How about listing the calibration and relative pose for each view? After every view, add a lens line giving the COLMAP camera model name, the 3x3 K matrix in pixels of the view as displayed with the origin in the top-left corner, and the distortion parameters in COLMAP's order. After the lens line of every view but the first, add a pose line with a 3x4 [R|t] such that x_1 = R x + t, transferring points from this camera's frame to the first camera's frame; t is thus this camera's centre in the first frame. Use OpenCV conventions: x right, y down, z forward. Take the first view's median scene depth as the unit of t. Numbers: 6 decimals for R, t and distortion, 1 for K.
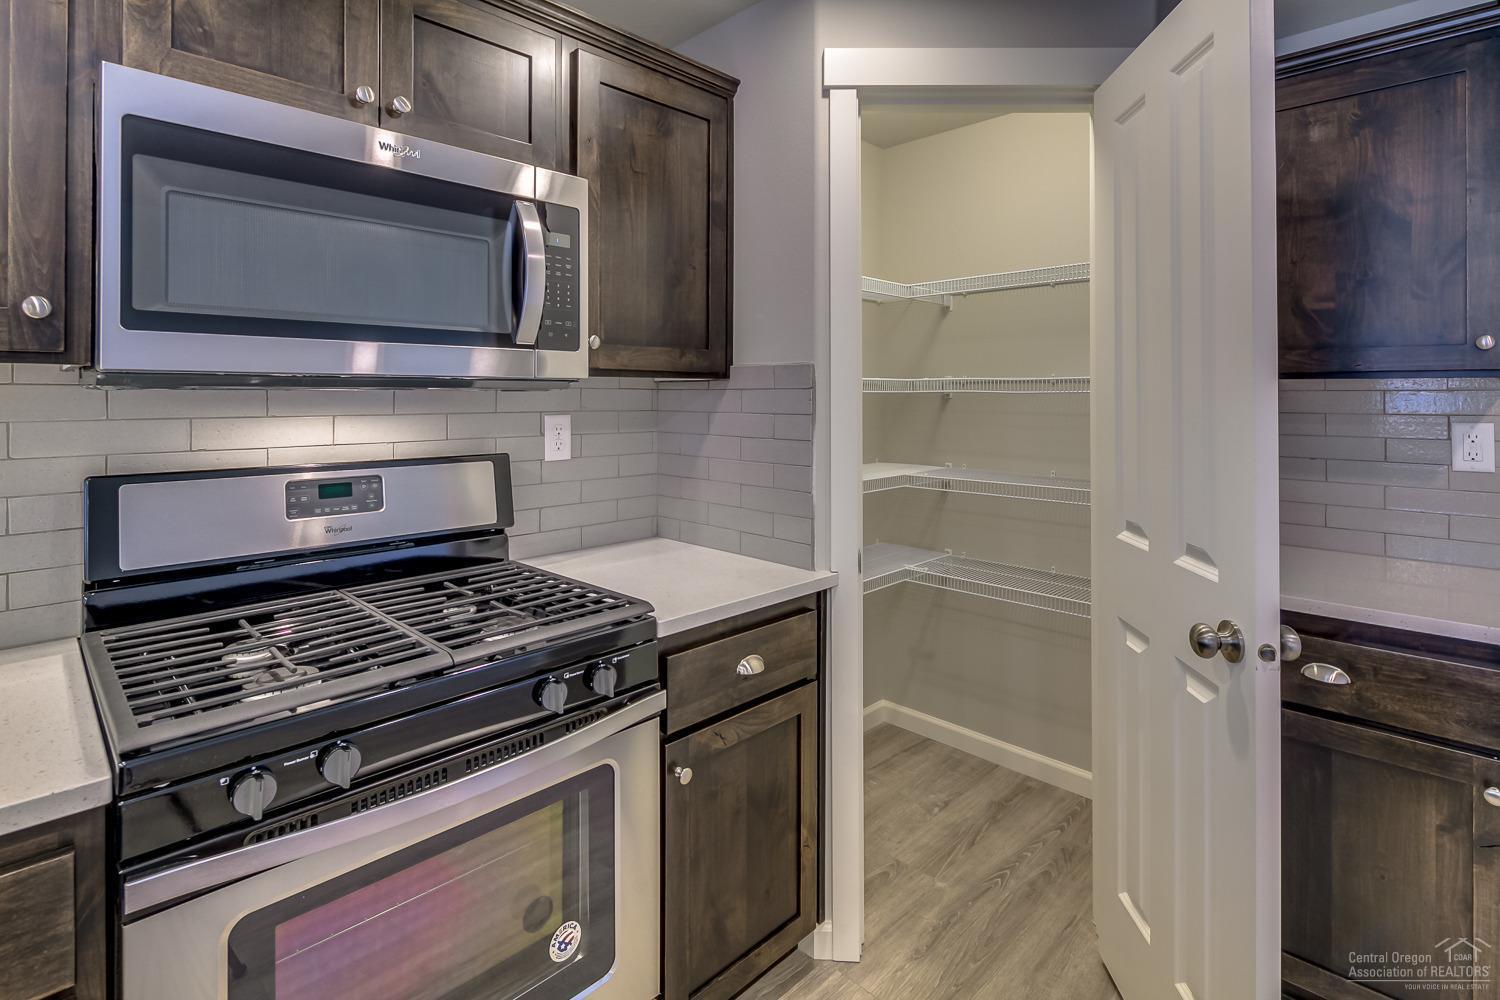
lens RADIAL K [[722.2, 0, 744.1], [0, 722.2, 391.6], [0, 0, 1]] dist [0.001728, -0.003847]
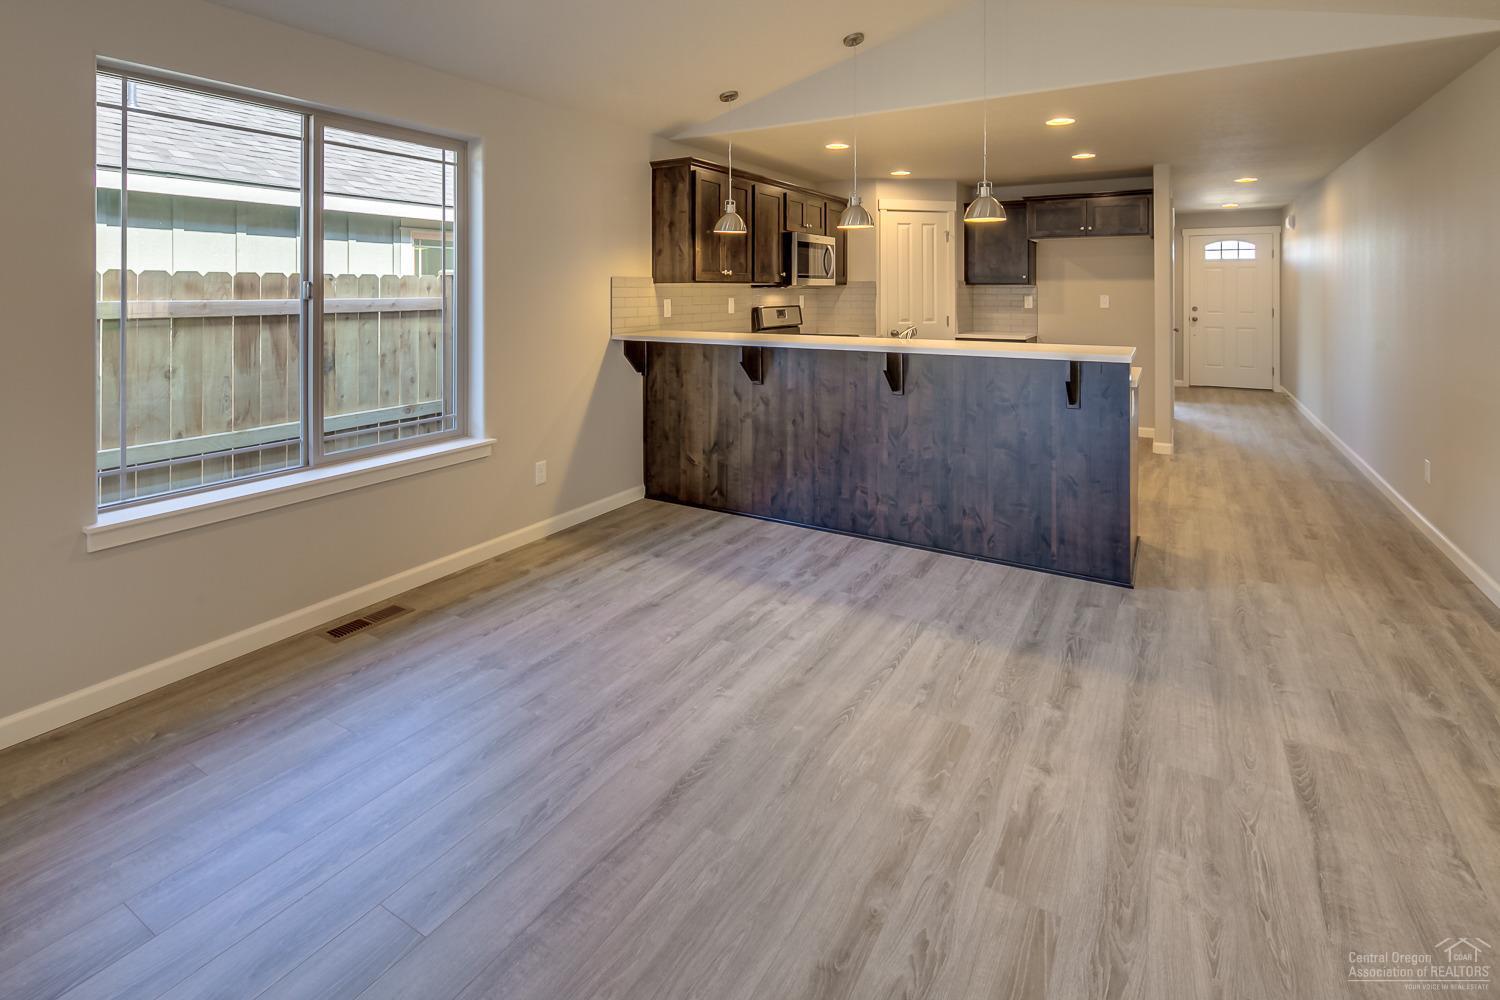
lens RADIAL K [[722.2, 0, 734.6], [0, 722.2, 298.0], [0, 0, 1]] dist [0.001728, -0.003847]
pose [[0.971522, -0.004823, 0.236902, -1.743023], [0.000670, 0.999845, 0.017607, -0.019429], [-0.236950, -0.016947, 0.971374, -2.878355]]
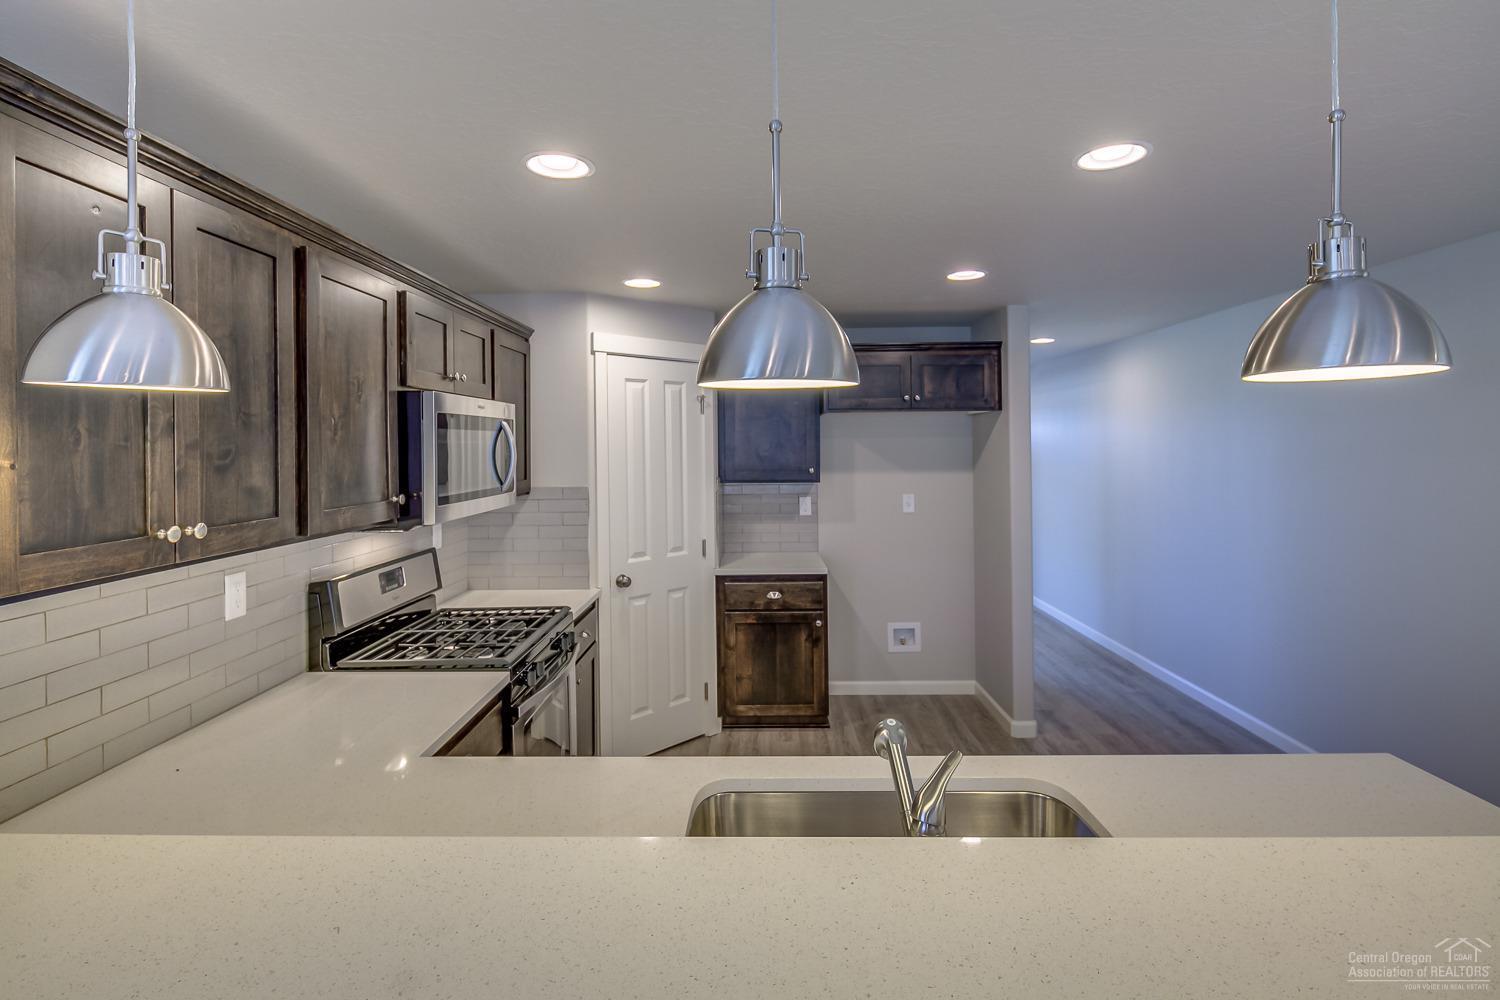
lens RADIAL K [[722.2, 0, 744.9], [0, 722.2, 443.1], [0, 0, 1]] dist [0.001728, -0.003847]
pose [[0.718842, -0.006454, 0.695143, -1.128584], [0.008036, 0.999967, 0.000974, -0.181229], [-0.695127, 0.004886, 0.718870, -0.857635]]
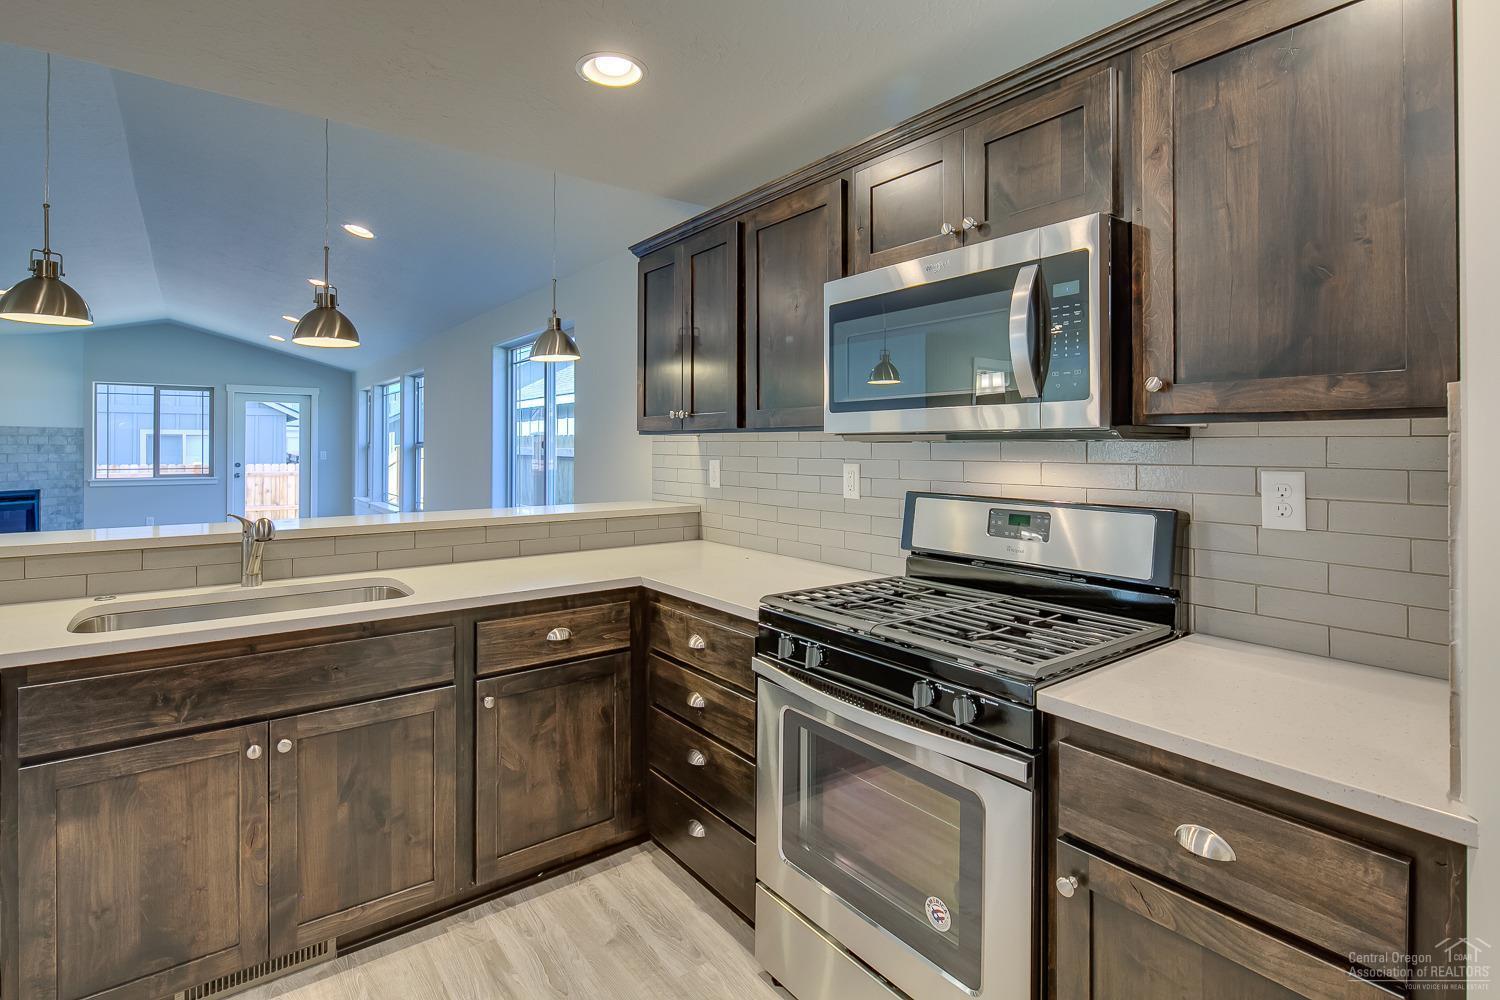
lens RADIAL K [[722.2, 0, 743.2], [0, 722.2, 439.4], [0, 0, 1]] dist [0.001728, -0.003847]
pose [[-0.136191, -0.008317, -0.990648, 0.744794], [0.004015, 0.999952, -0.008947, 0.002942], [0.990675, -0.005196, -0.136151, 0.662618]]
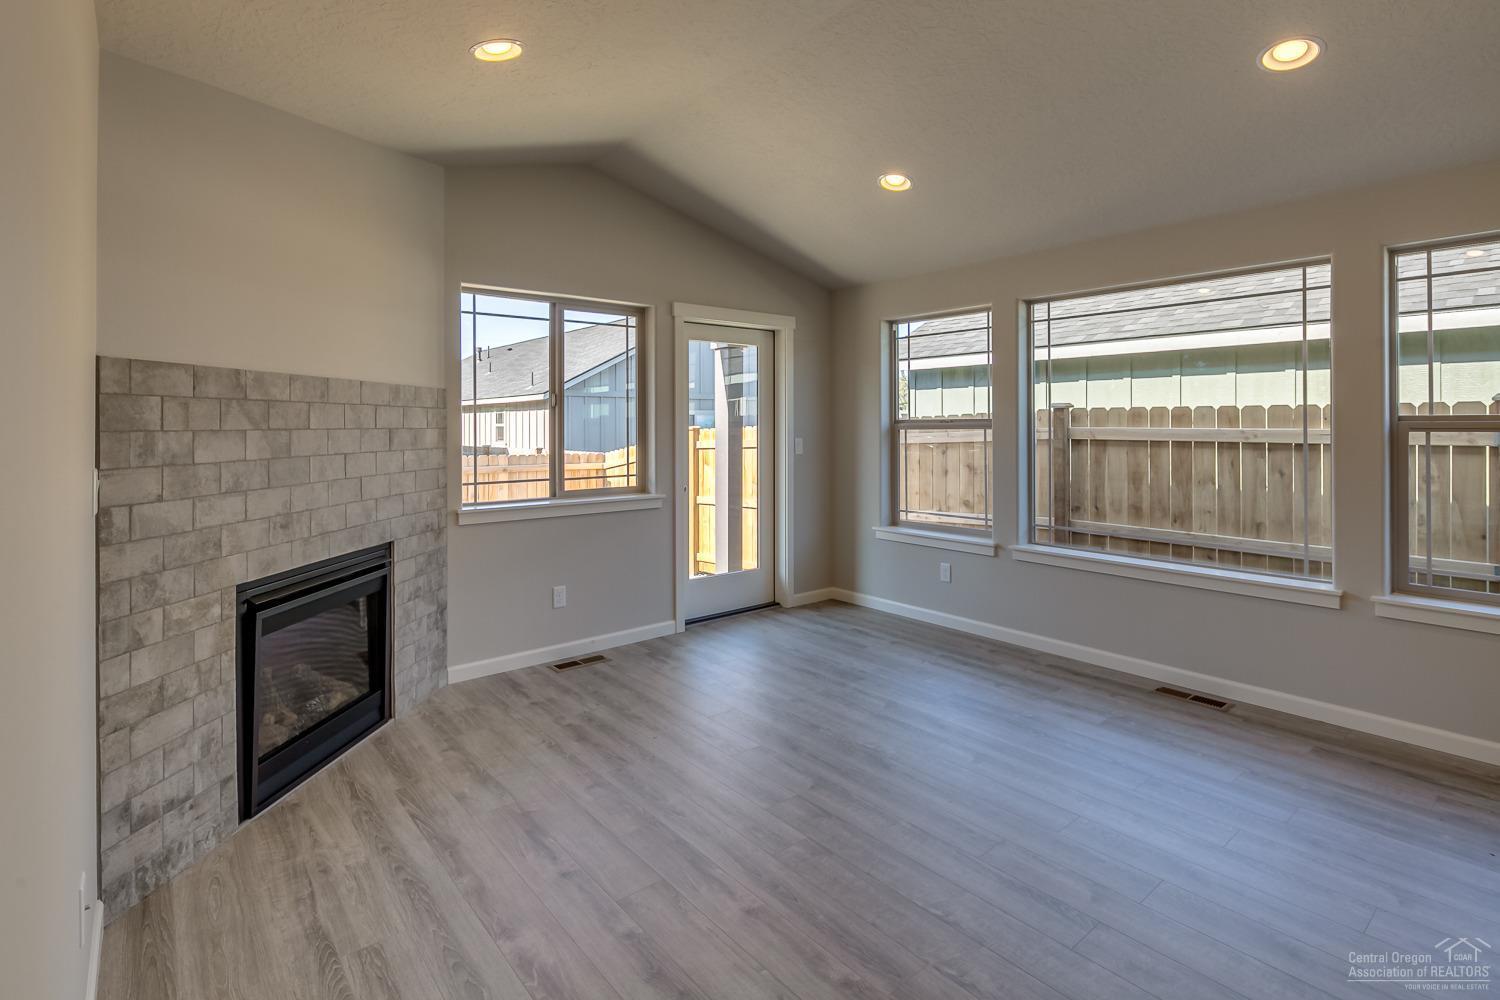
lens RADIAL K [[722.2, 0, 756.8], [0, 722.2, 428.3], [0, 0, 1]] dist [0.001728, -0.003847]
pose [[-0.081734, 0.001851, -0.996652, -1.871067], [0.007139, 0.999974, 0.001272, -0.021993], [0.996629, -0.007011, -0.081745, -4.089031]]
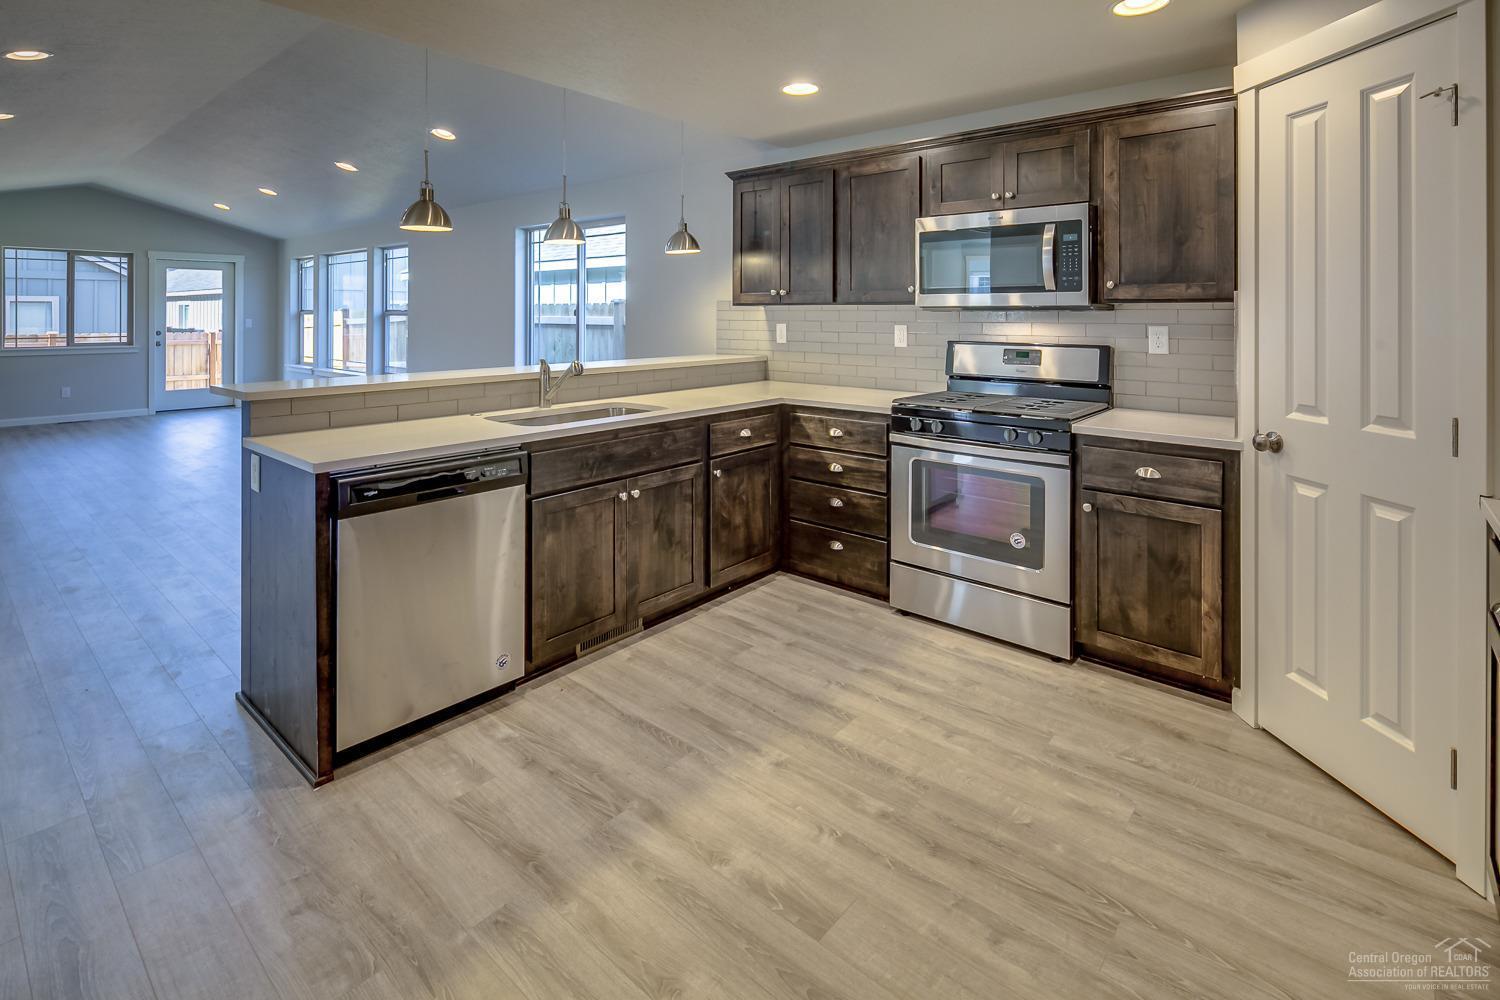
lens RADIAL K [[722.2, 0, 740.0], [0, 722.2, 310.3], [0, 0, 1]] dist [0.001728, -0.003847]
pose [[0.071950, -0.003660, -0.997402, 1.626531], [0.004264, 0.999985, -0.003362, -0.001626], [0.997399, -0.004011, 0.071965, -0.073281]]
